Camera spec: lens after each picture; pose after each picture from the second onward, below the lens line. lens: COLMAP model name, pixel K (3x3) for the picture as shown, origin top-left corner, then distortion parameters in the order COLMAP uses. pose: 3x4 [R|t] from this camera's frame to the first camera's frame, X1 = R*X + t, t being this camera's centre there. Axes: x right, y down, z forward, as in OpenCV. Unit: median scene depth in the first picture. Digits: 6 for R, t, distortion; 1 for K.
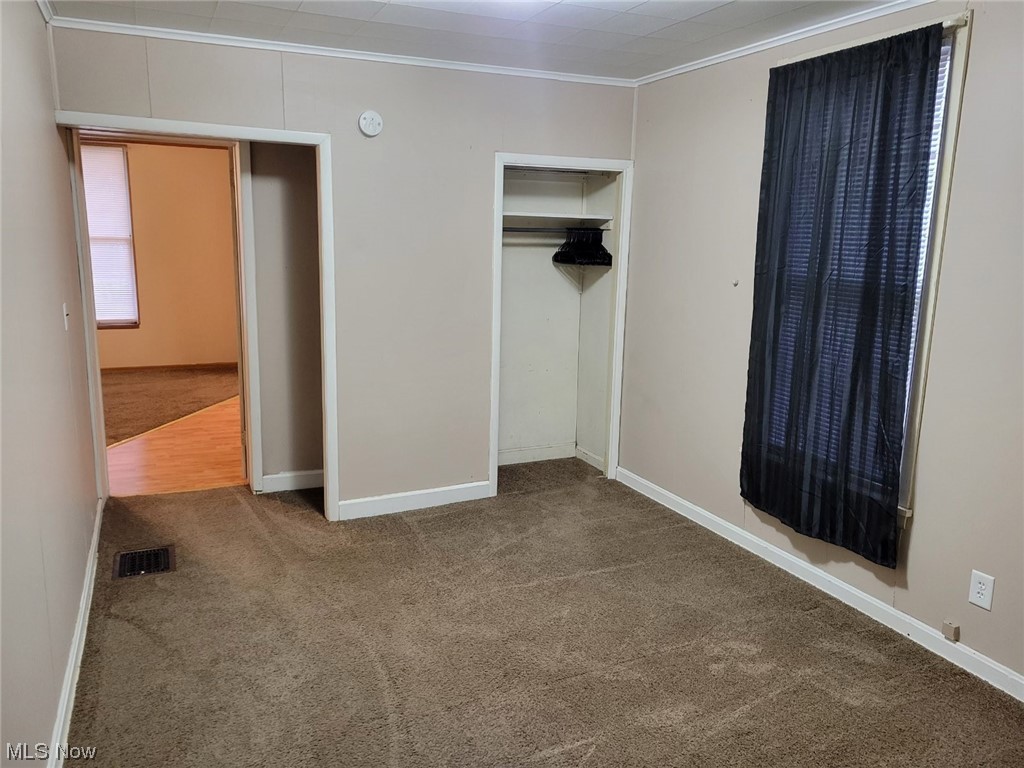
lens RADIAL K [[777.9, 0, 512.0], [0, 777.9, 384.0], [0, 0, 1]] dist [0.007017, 0.000032]
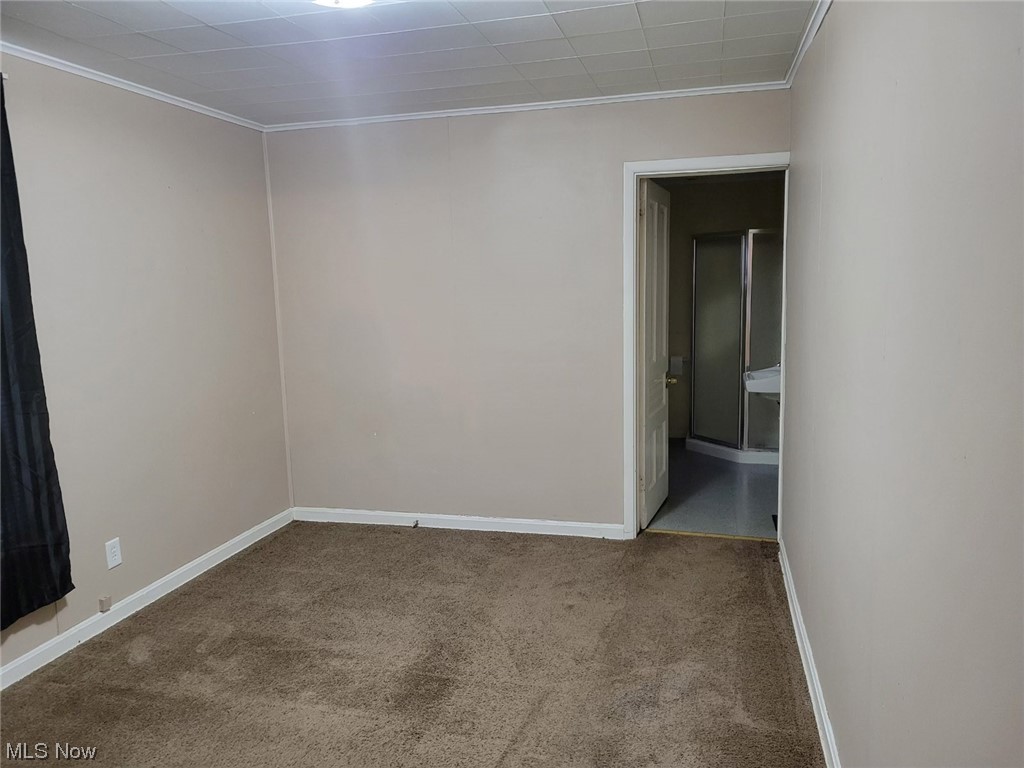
lens RADIAL K [[777.9, 0, 512.0], [0, 777.9, 384.0], [0, 0, 1]] dist [0.007017, 0.000032]
pose [[-0.785969, -0.093654, 0.611131, -0.604032], [0.117125, 0.948007, 0.295912, -0.272986], [-0.607070, 0.304157, -0.734135, 1.346601]]
